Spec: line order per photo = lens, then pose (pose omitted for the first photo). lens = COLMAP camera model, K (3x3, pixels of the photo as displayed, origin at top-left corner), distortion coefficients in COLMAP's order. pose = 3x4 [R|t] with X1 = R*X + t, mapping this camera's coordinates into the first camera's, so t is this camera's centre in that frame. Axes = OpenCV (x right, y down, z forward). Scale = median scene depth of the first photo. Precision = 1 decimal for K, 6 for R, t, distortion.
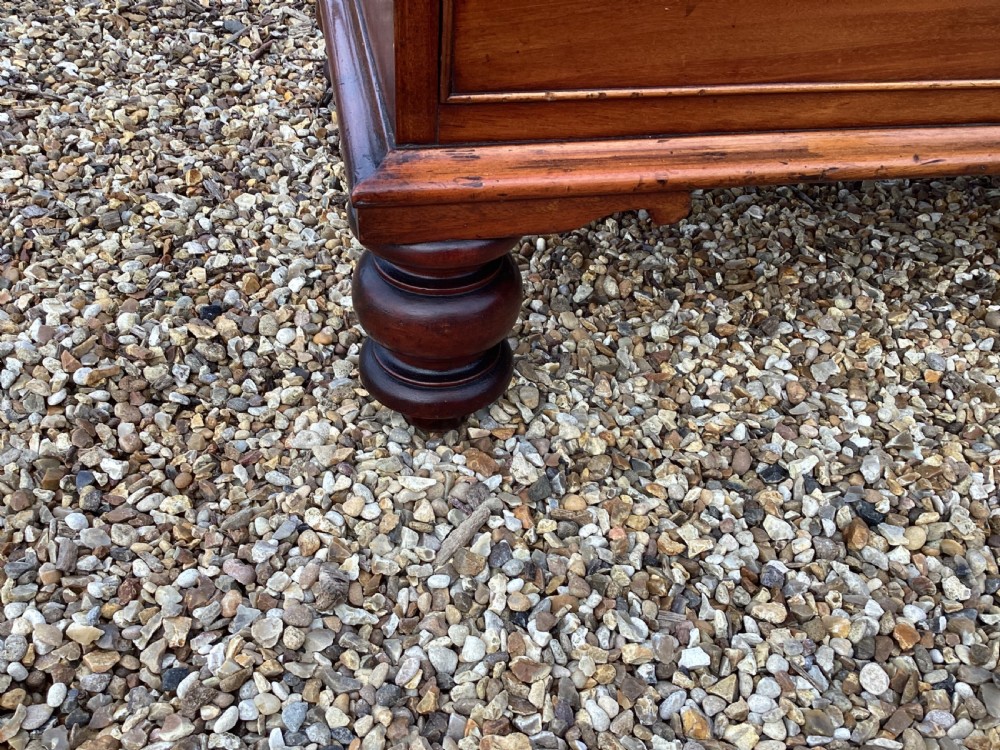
lens RADIAL K [[935.1, 0, 495.4], [0, 935.1, 375.6], [0, 0, 1]] dist [0.007563, 0.000000]
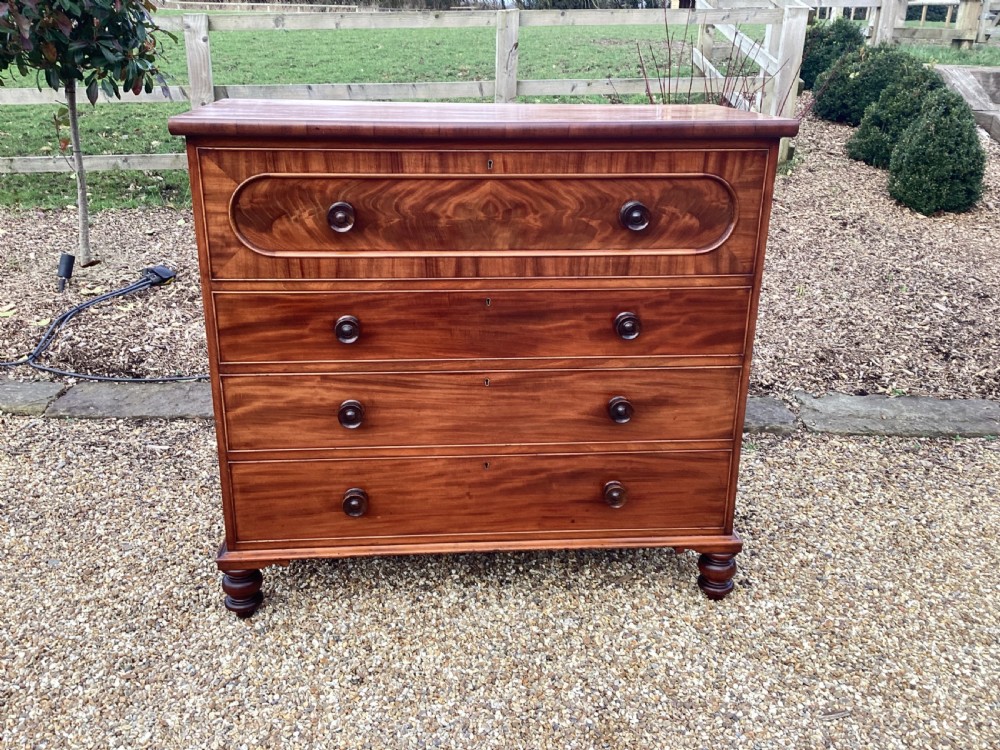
lens RADIAL K [[935.1, 0, 490.5], [0, 935.1, 379.9], [0, 0, 1]] dist [0.007563, 0.000000]
pose [[0.990182, -0.012058, -0.139267, 1.517846], [-0.034844, 0.943534, -0.329437, 0.370835], [0.135375, 0.331055, 0.933850, -2.866077]]
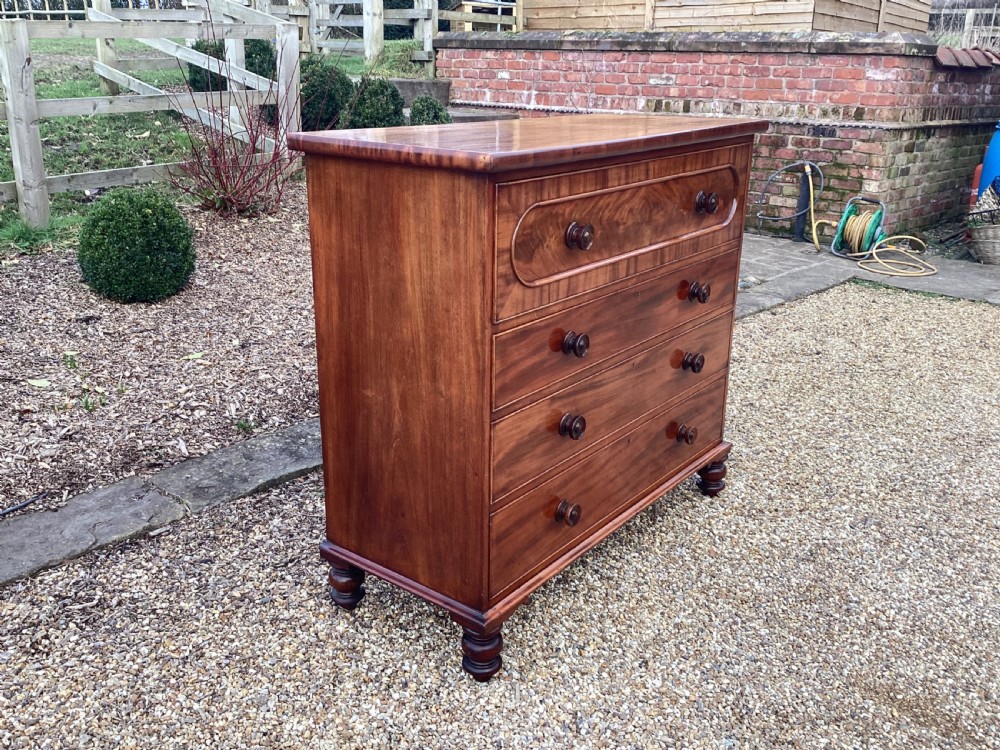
lens RADIAL K [[935.1, 0, 504.1], [0, 935.1, 376.9], [0, 0, 1]] dist [0.007563, 0.000000]
pose [[0.752195, -0.273840, 0.599345, -1.885229], [0.449621, 0.878215, -0.163033, -0.358205], [-0.481708, 0.392110, 0.783713, -2.395556]]
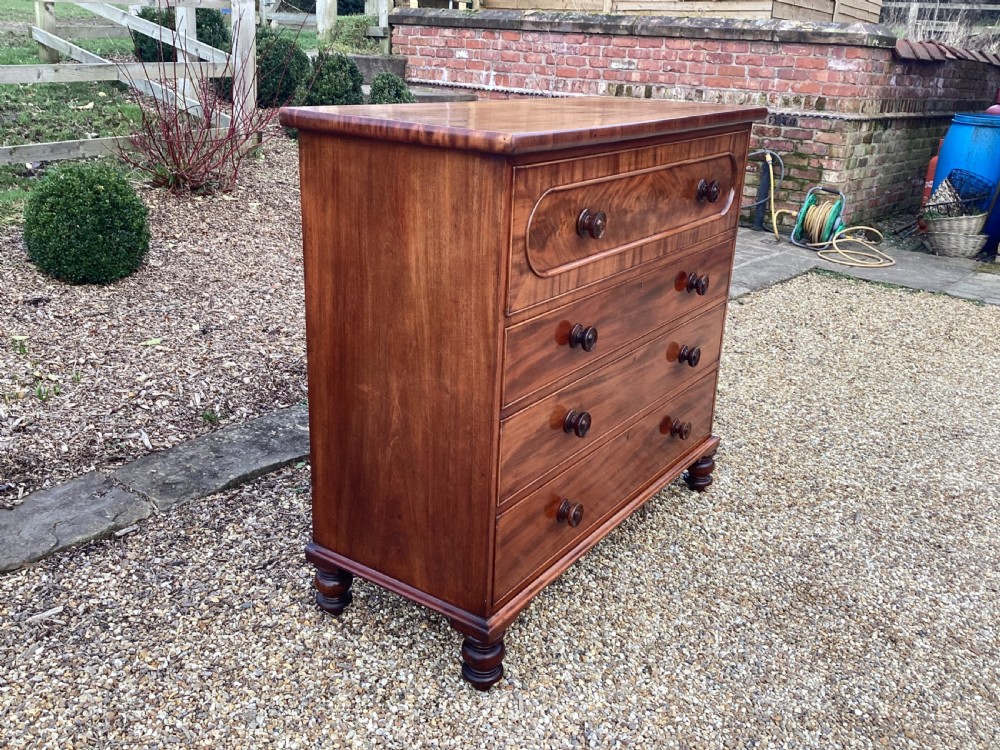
lens RADIAL K [[935.1, 0, 501.6], [0, 935.1, 375.2], [0, 0, 1]] dist [0.007563, 0.000000]
pose [[0.713867, -0.278228, 0.642638, -1.944449], [0.451921, 0.884049, -0.119266, -0.539499], [-0.534940, 0.375561, 0.756831, -2.136323]]
